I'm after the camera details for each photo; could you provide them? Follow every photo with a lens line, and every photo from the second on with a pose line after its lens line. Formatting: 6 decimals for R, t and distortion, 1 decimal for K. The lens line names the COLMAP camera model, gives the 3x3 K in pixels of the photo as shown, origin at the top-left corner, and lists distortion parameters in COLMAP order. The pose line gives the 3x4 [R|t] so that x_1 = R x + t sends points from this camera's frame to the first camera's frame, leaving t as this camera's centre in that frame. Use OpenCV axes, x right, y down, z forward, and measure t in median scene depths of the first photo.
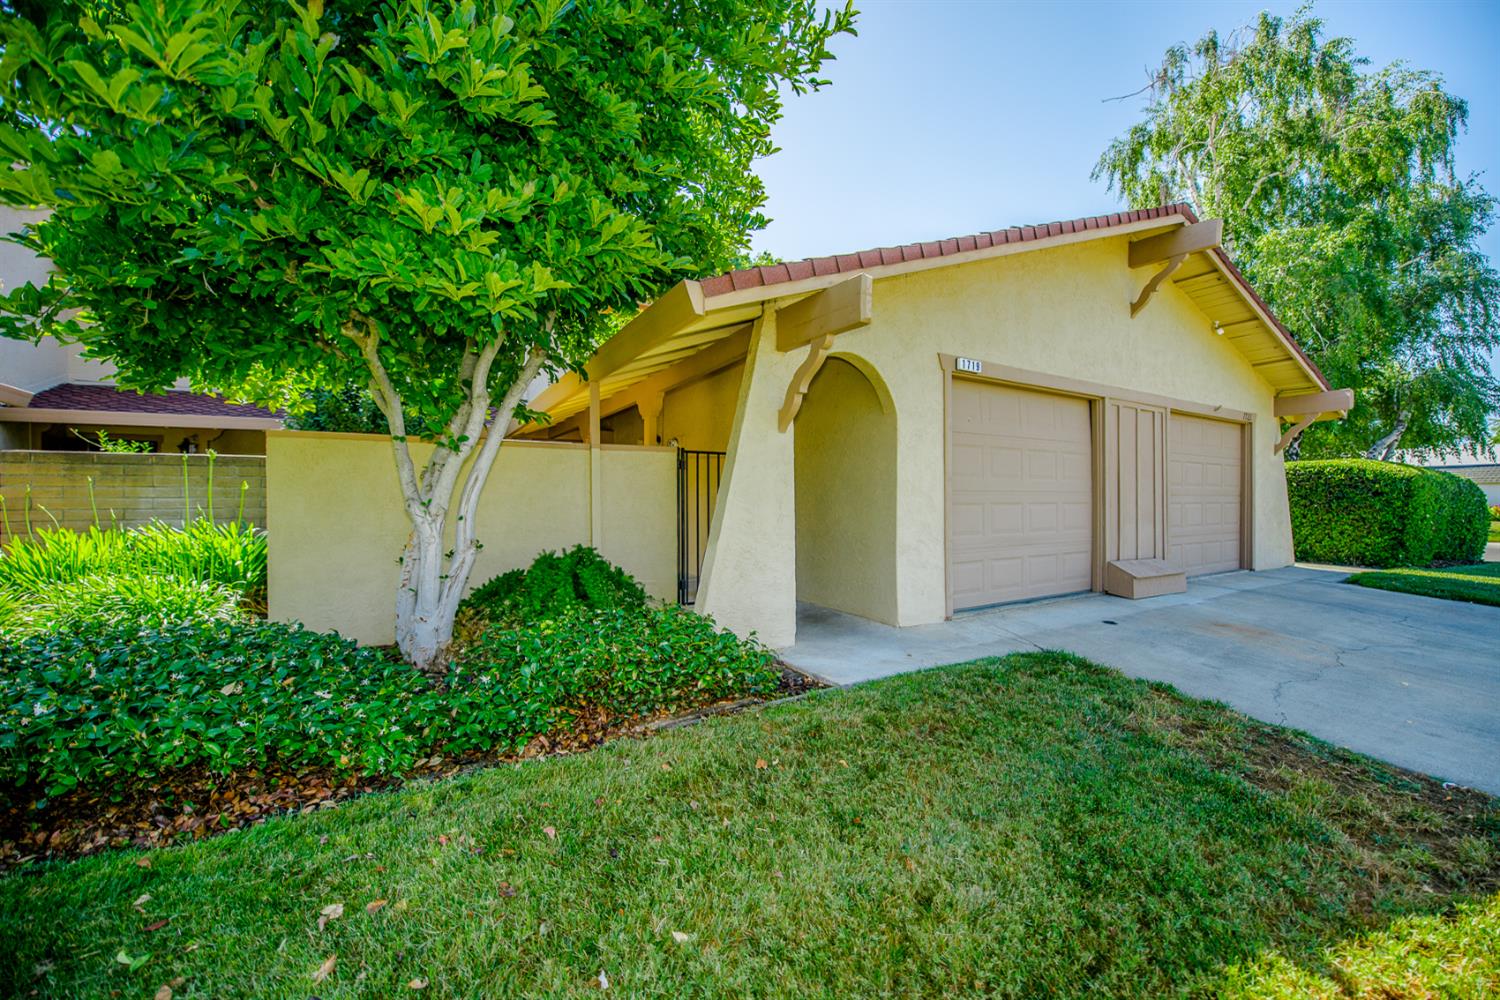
lens RADIAL K [[591.8, 0, 750.0], [0, 591.8, 500.0], [0, 0, 1]] dist [-0.016160, -0.000315]
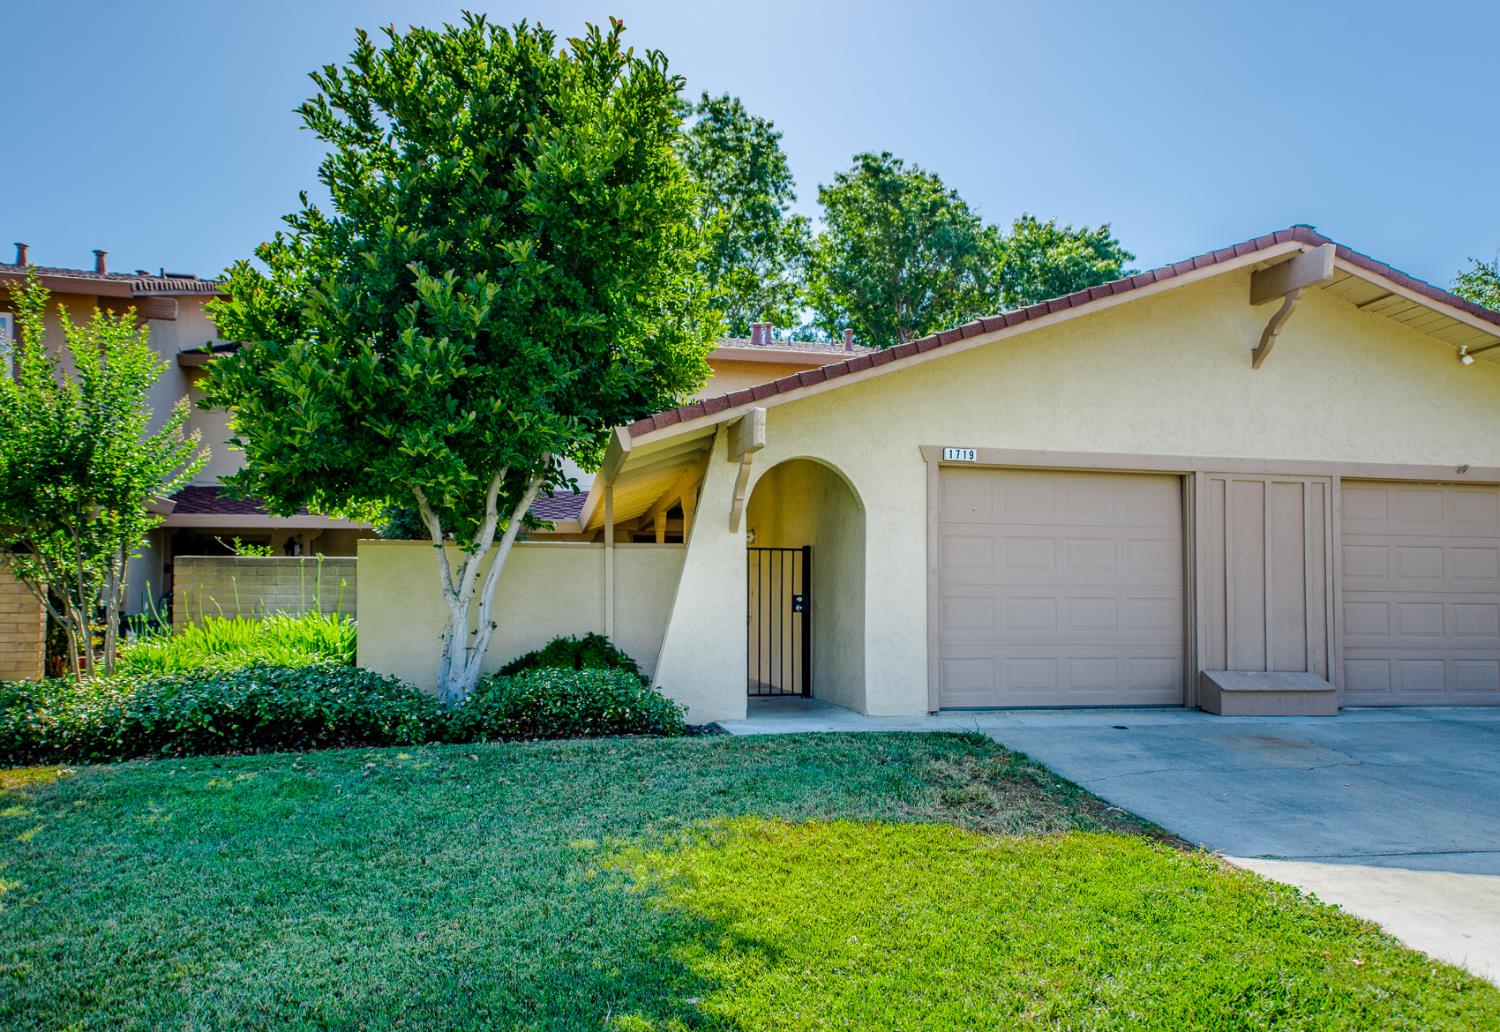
lens RADIAL K [[1002.9, 0, 750.5], [0, 1002.9, 577.1], [0, 0, 1]] dist [0.054155, 0.001309]
pose [[0.946365, -0.008979, -0.322975, 0.591935], [-0.004061, 0.999204, -0.039680, 0.041635], [0.323074, 0.038863, 0.945575, -0.687660]]
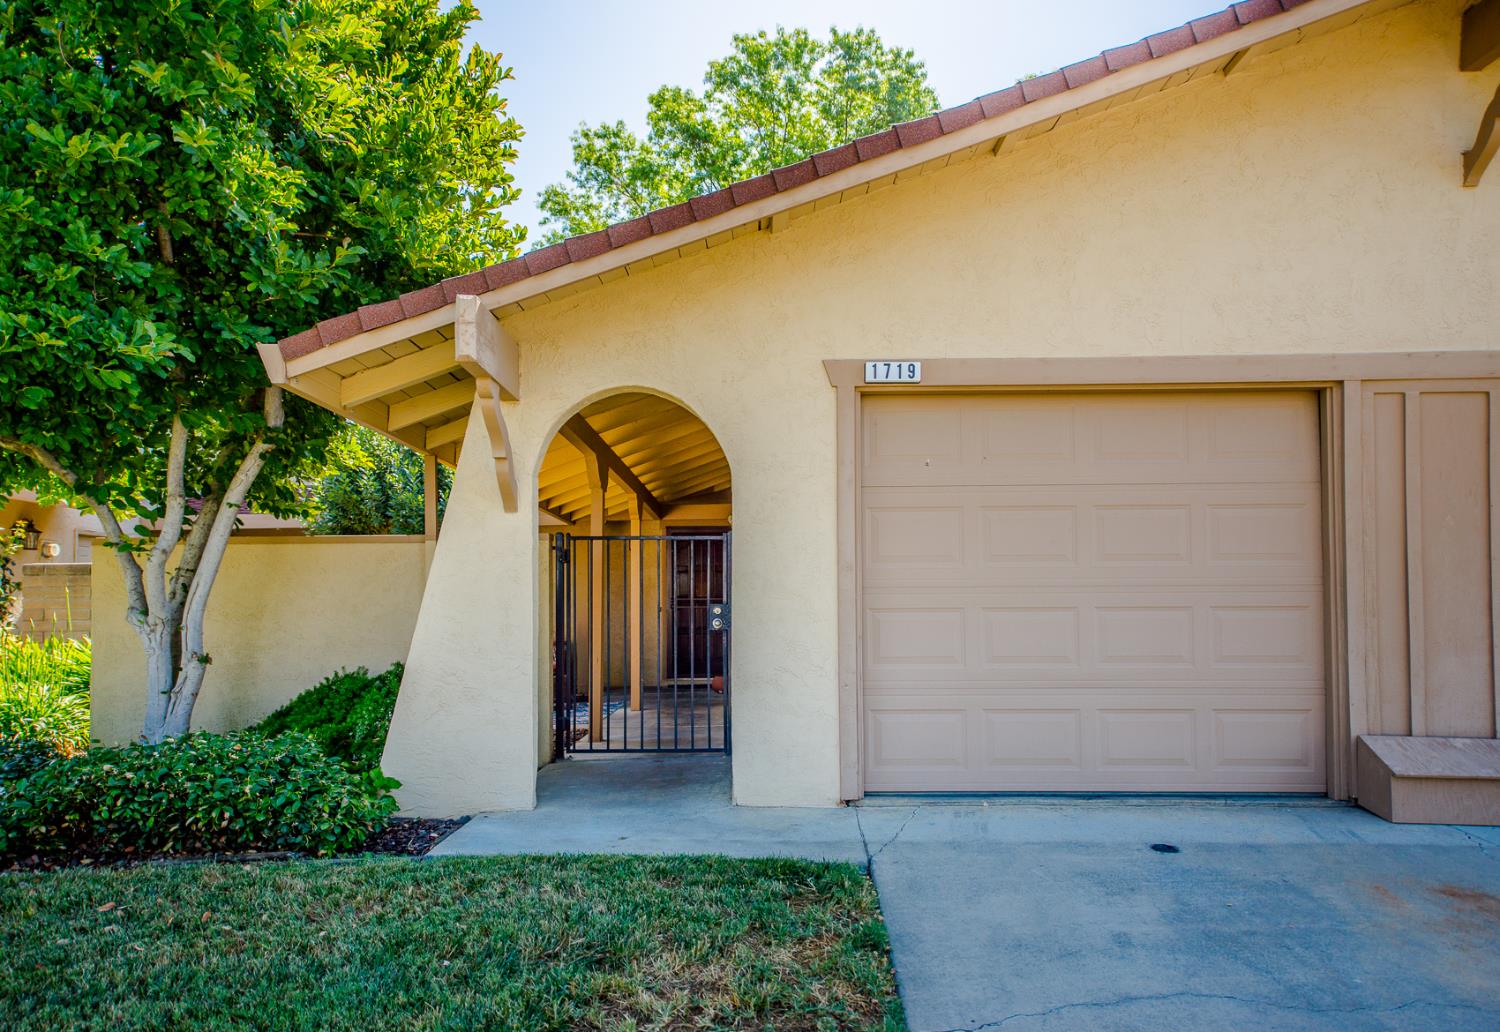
lens RADIAL K [[1002.9, 0, 750.5], [0, 1002.9, 577.1], [0, 0, 1]] dist [0.054155, 0.001309]
pose [[0.853211, -0.021720, -0.521113, 0.783030], [0.005067, 0.999431, -0.033359, 0.007188], [0.521541, 0.025821, 0.852835, 0.087058]]
